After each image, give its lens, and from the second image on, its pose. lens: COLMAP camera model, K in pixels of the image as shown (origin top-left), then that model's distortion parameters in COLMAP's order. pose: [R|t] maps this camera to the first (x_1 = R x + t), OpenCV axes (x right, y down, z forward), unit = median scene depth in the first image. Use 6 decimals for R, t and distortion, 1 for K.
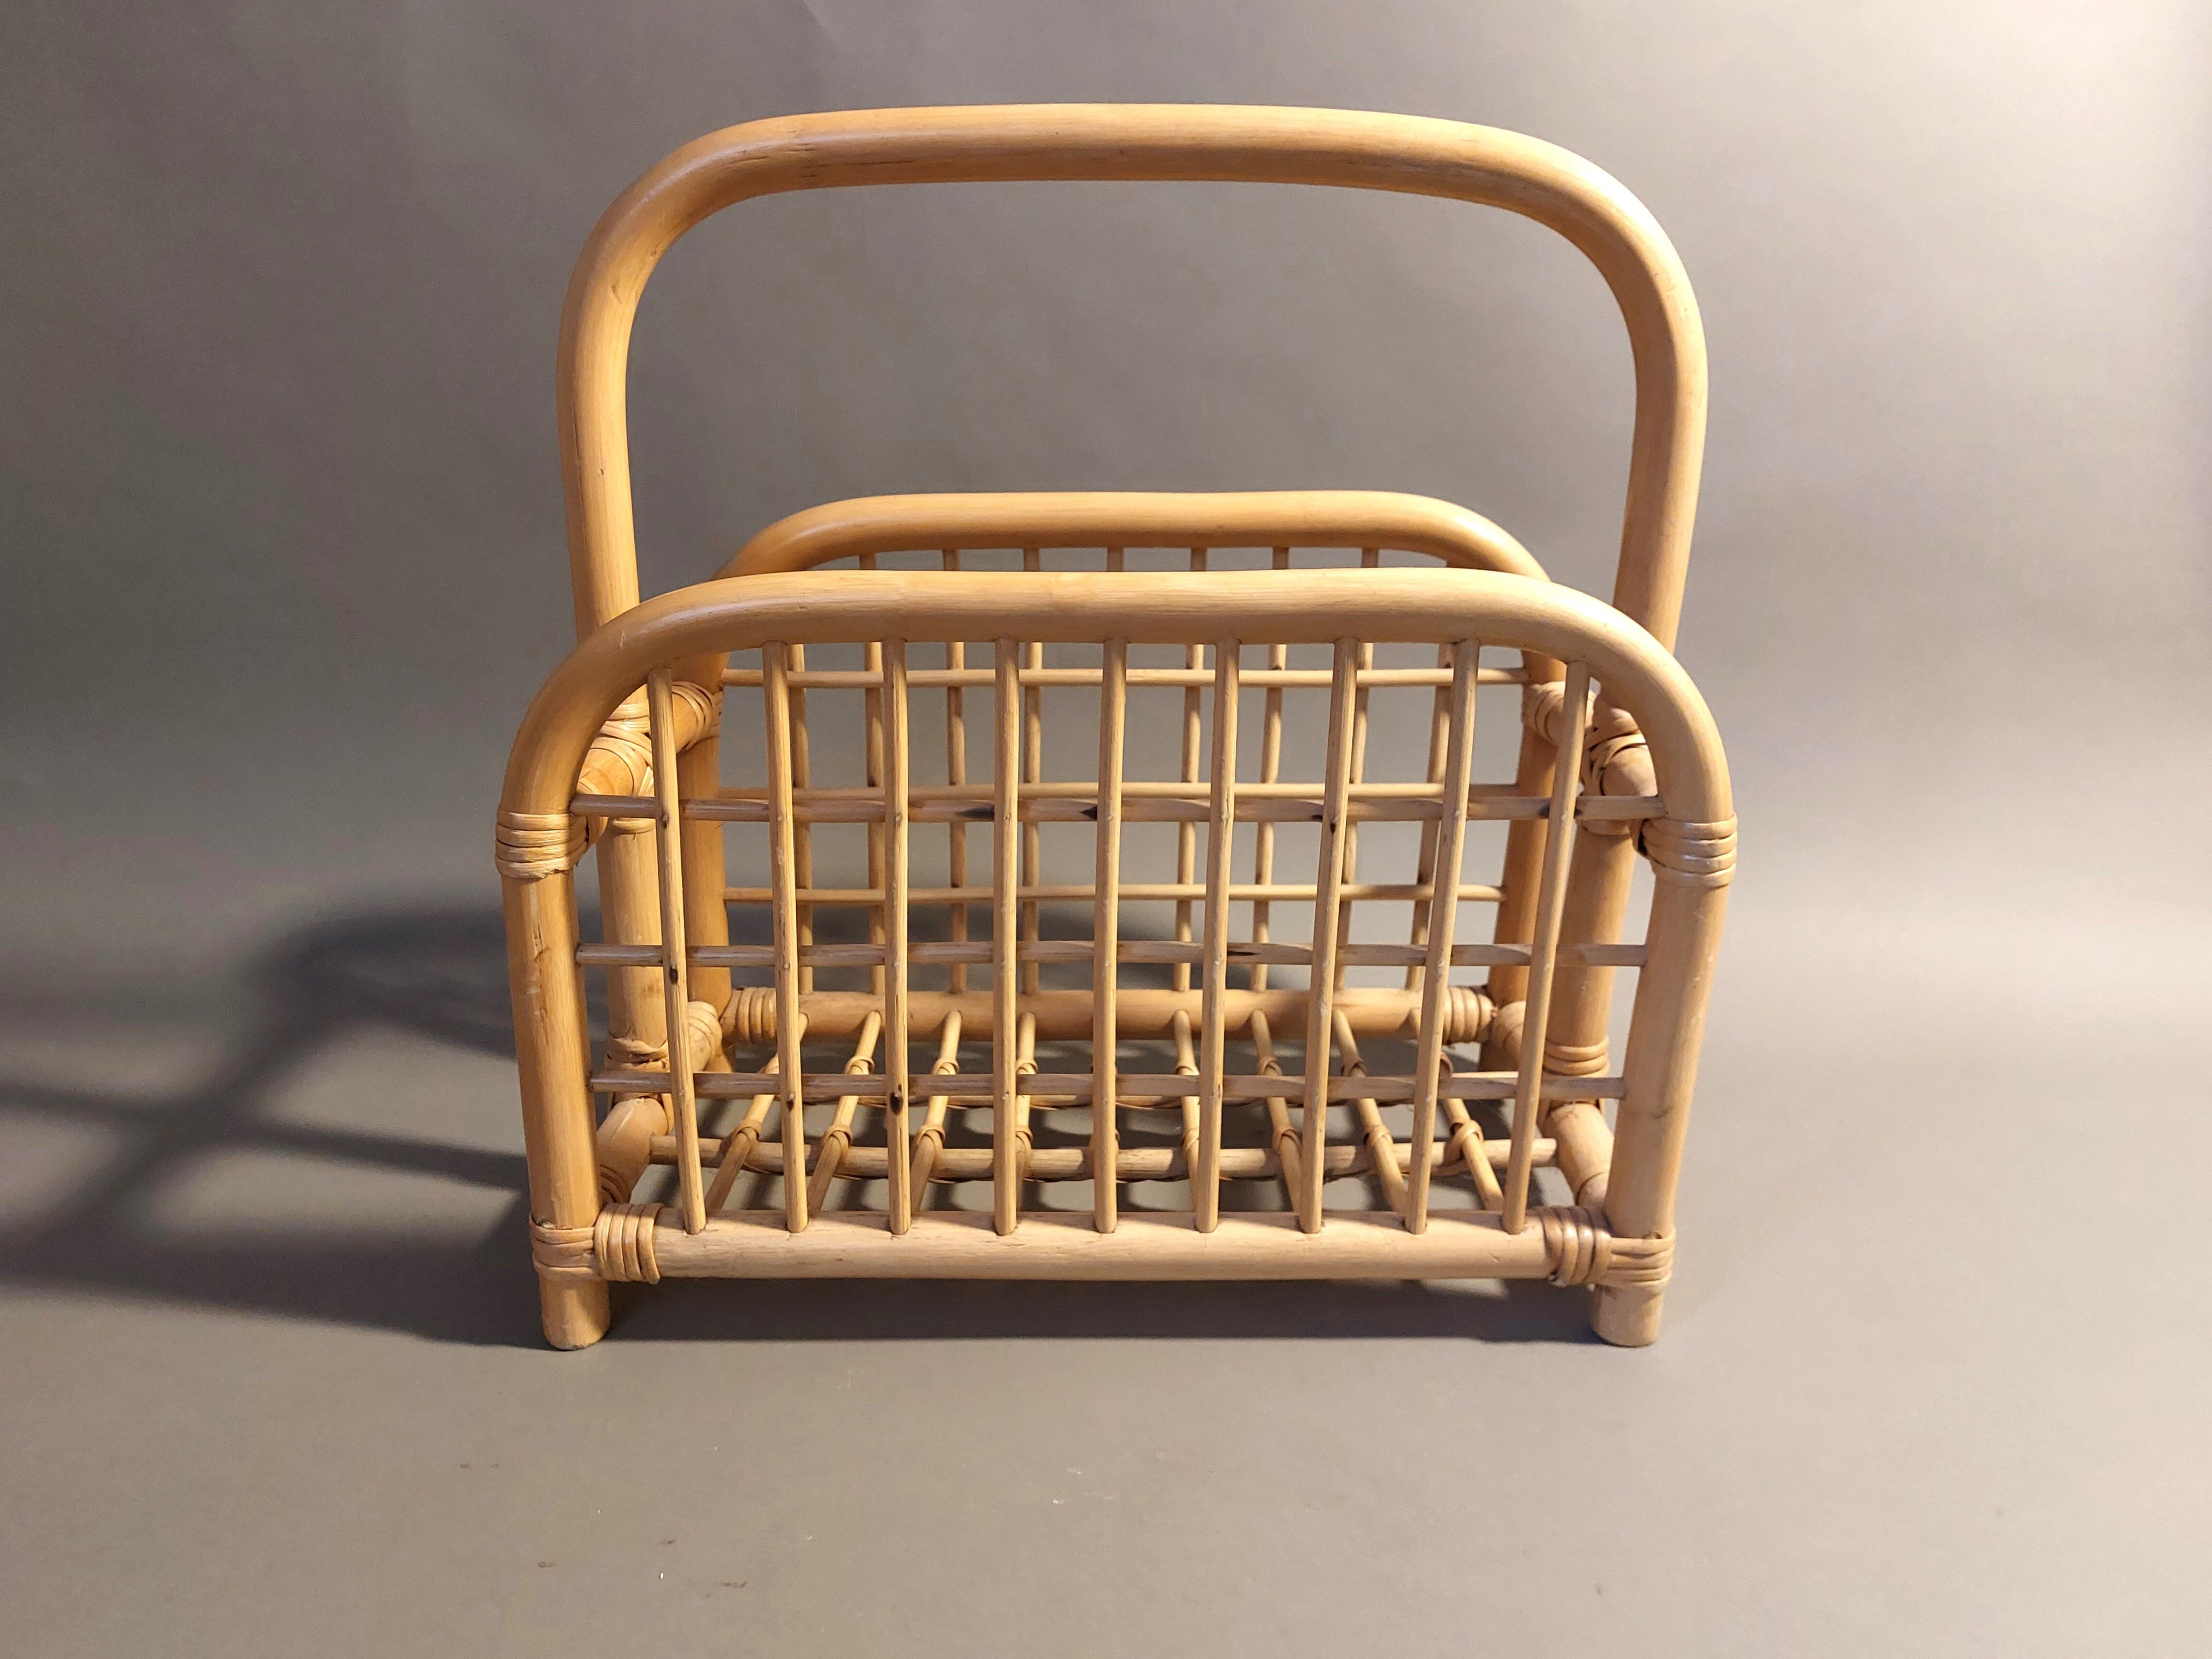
lens RADIAL K [[1621.8, 0, 1099.7], [0, 1621.8, 829.9], [0, 0, 1]] dist [0.047327, -0.040264]
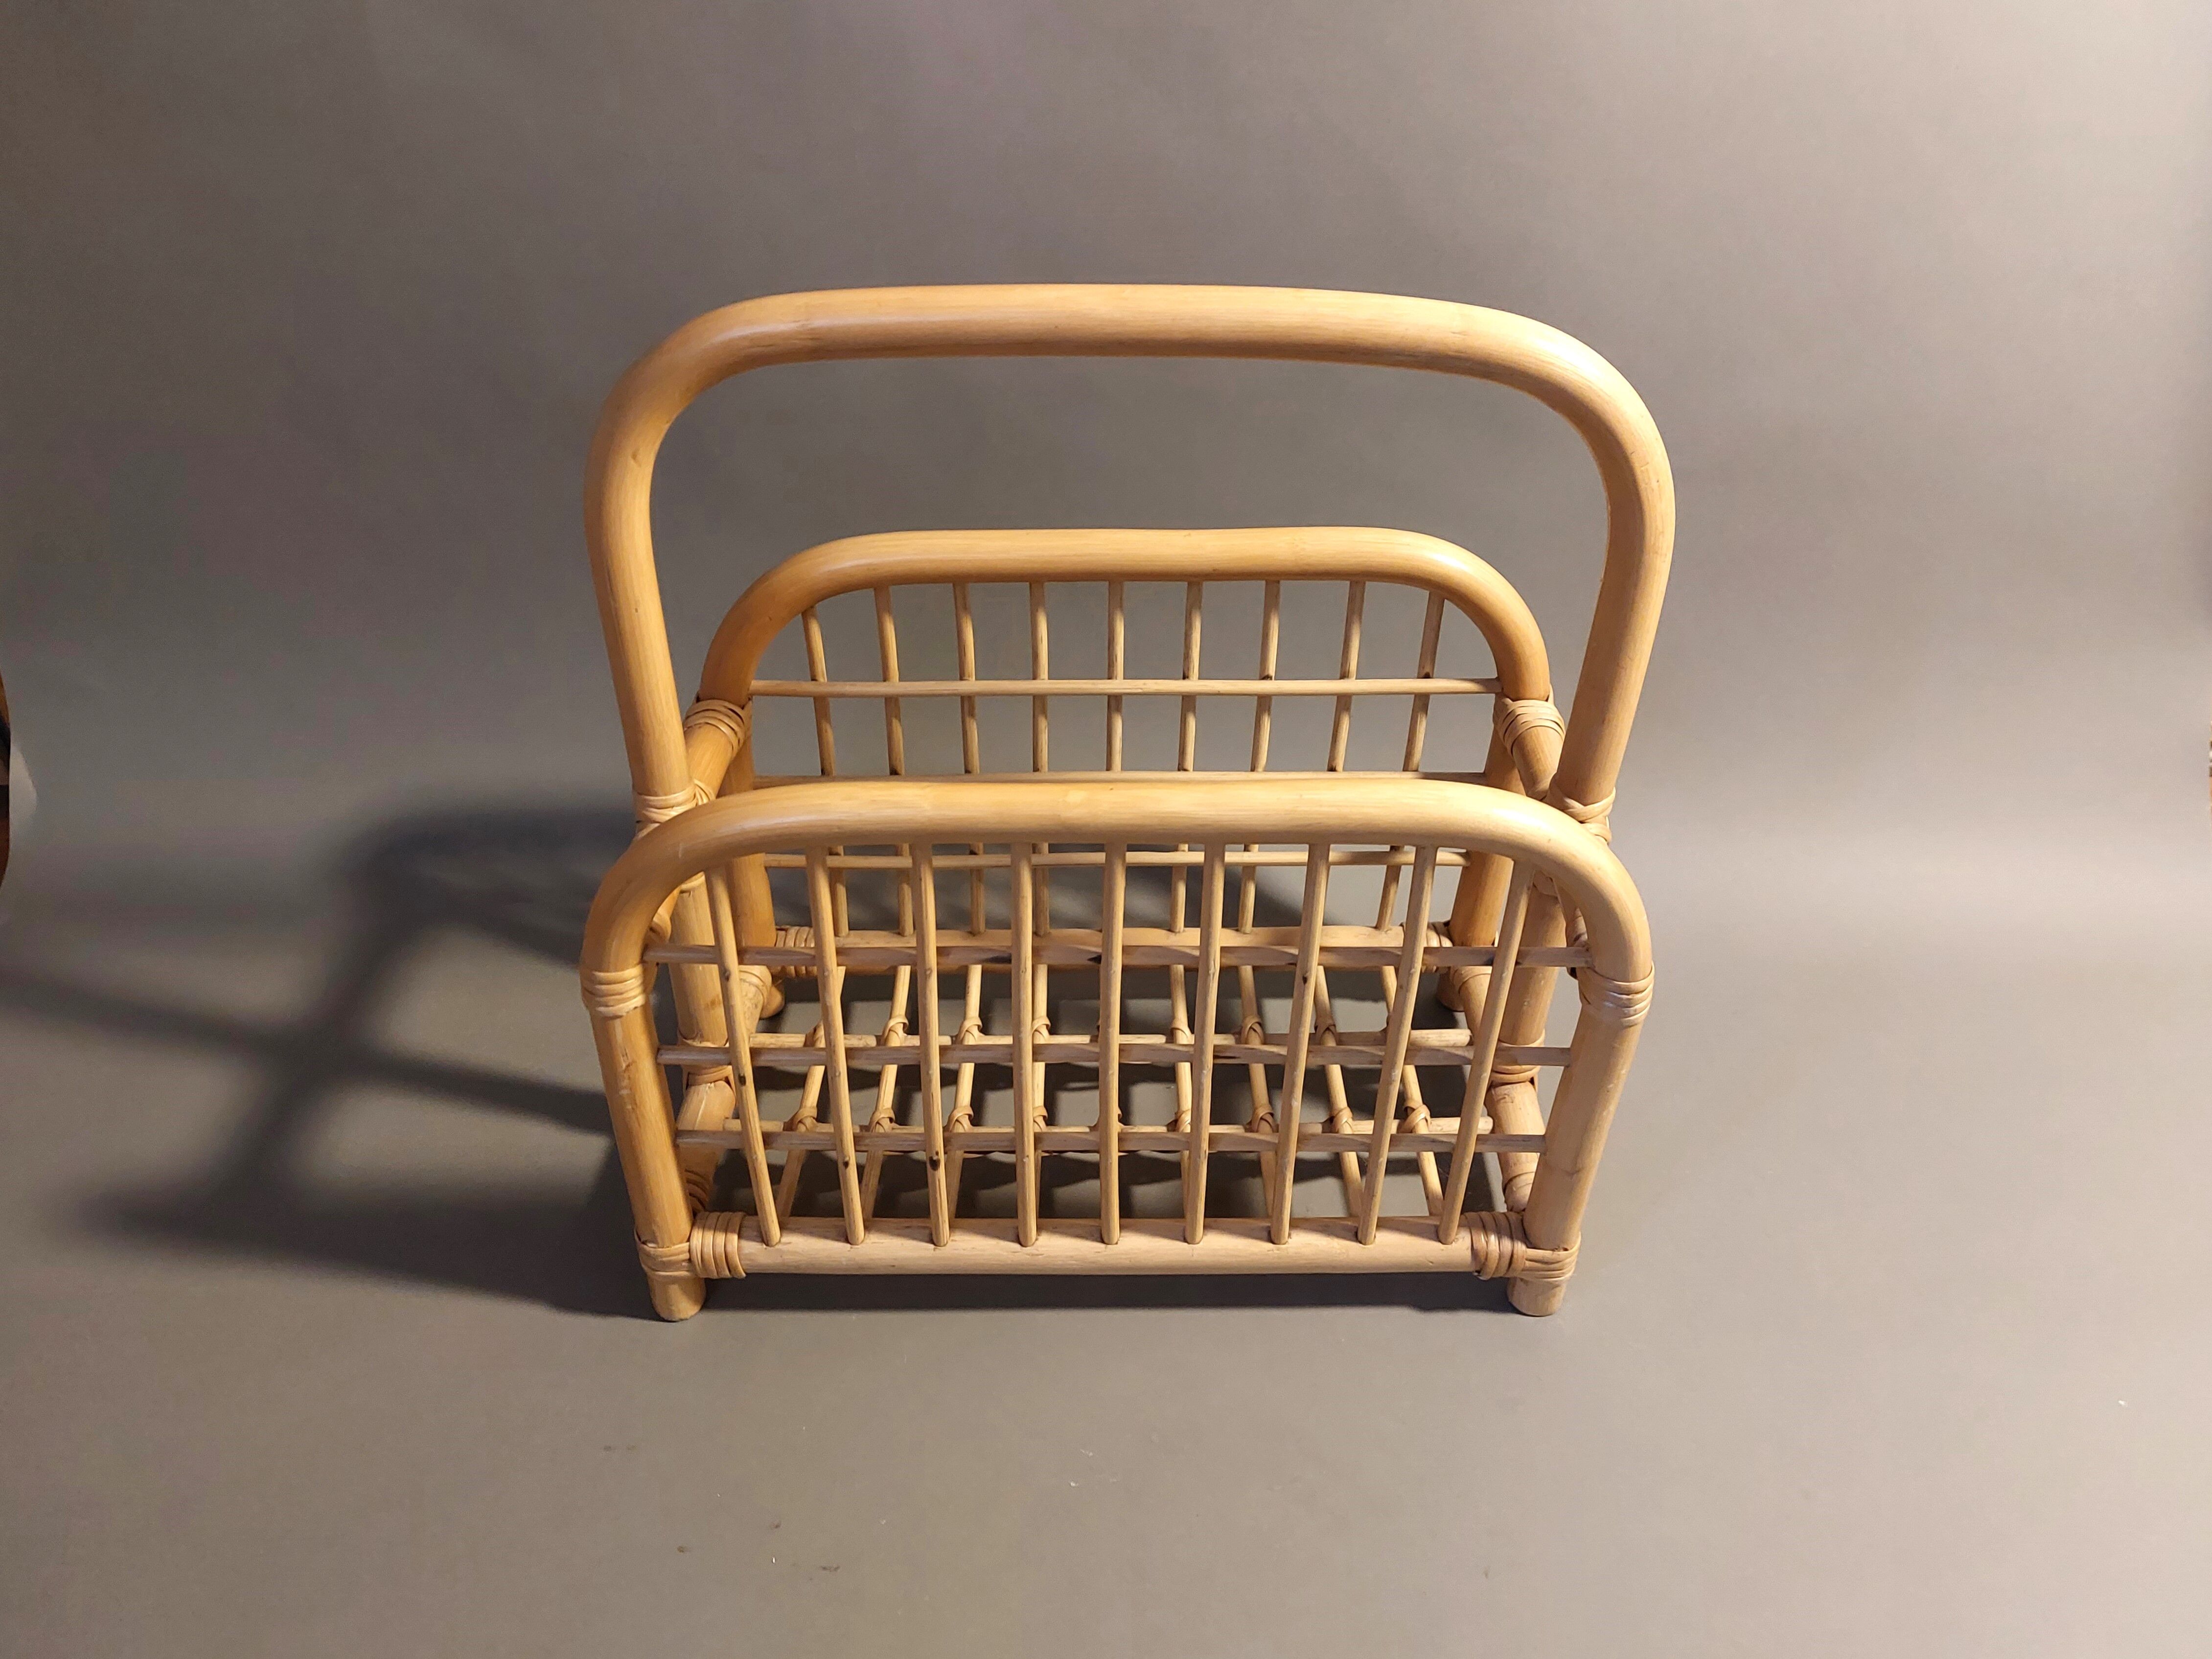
lens RADIAL K [[1617.3, 0, 1106.0], [0, 1617.3, 829.5], [0, 0, 1]] dist [0.043609, -0.000133]
pose [[0.999975, -0.007024, -0.000872, 0.003390], [0.006964, 0.954535, 0.298017, -0.403778], [-0.001261, -0.298015, 0.954560, -0.062217]]
